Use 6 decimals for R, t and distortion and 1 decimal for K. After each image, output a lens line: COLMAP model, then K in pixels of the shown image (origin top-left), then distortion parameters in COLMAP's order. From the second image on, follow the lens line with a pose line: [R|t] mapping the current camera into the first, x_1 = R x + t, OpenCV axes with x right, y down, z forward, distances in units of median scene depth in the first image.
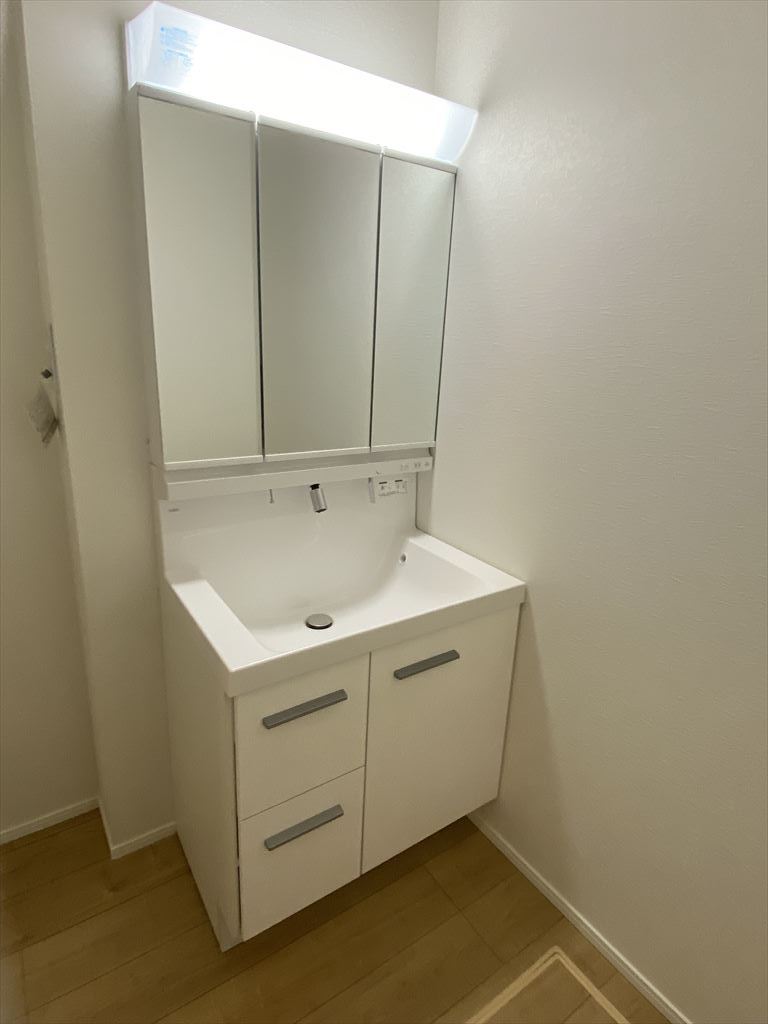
lens RADIAL K [[550.0, 0, 374.1], [0, 550.0, 510.7], [0, 0, 1]] dist [0.077065, -0.071012]
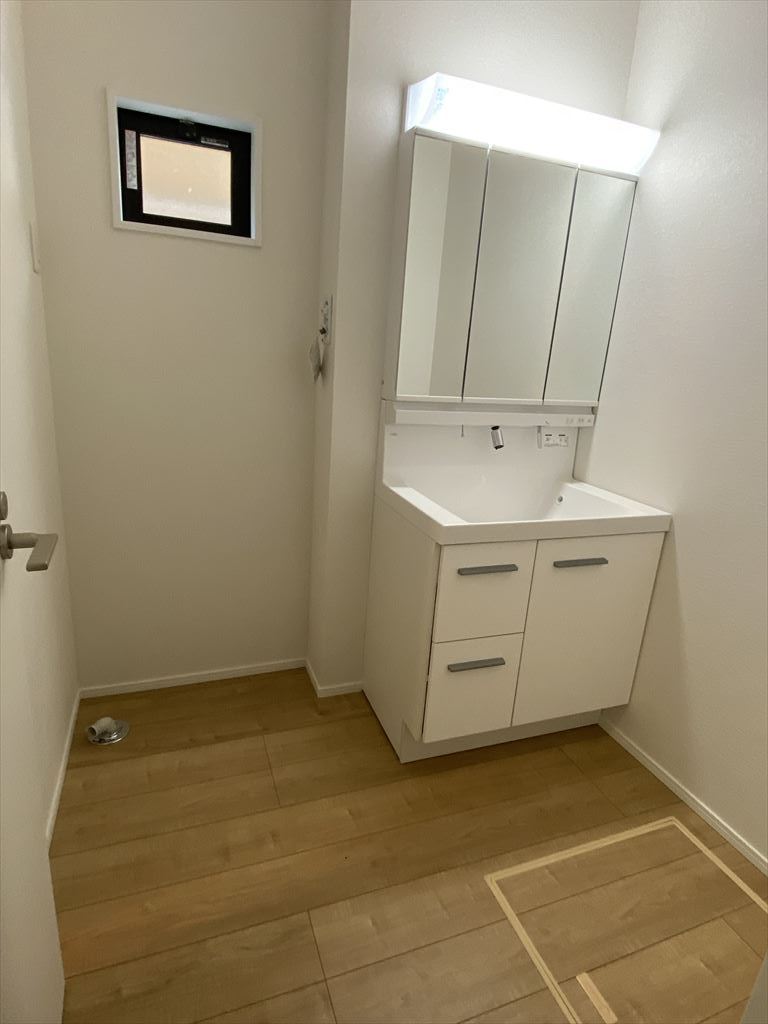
lens RADIAL K [[550.7, 0, 384.0], [0, 550.7, 512.0], [0, 0, 1]] dist [0.073507, -0.070704]
pose [[0.973402, 0.086306, -0.212228, -0.071274], [-0.091769, 0.995652, -0.016010, 0.193202], [0.209923, 0.035061, 0.977089, -0.296485]]
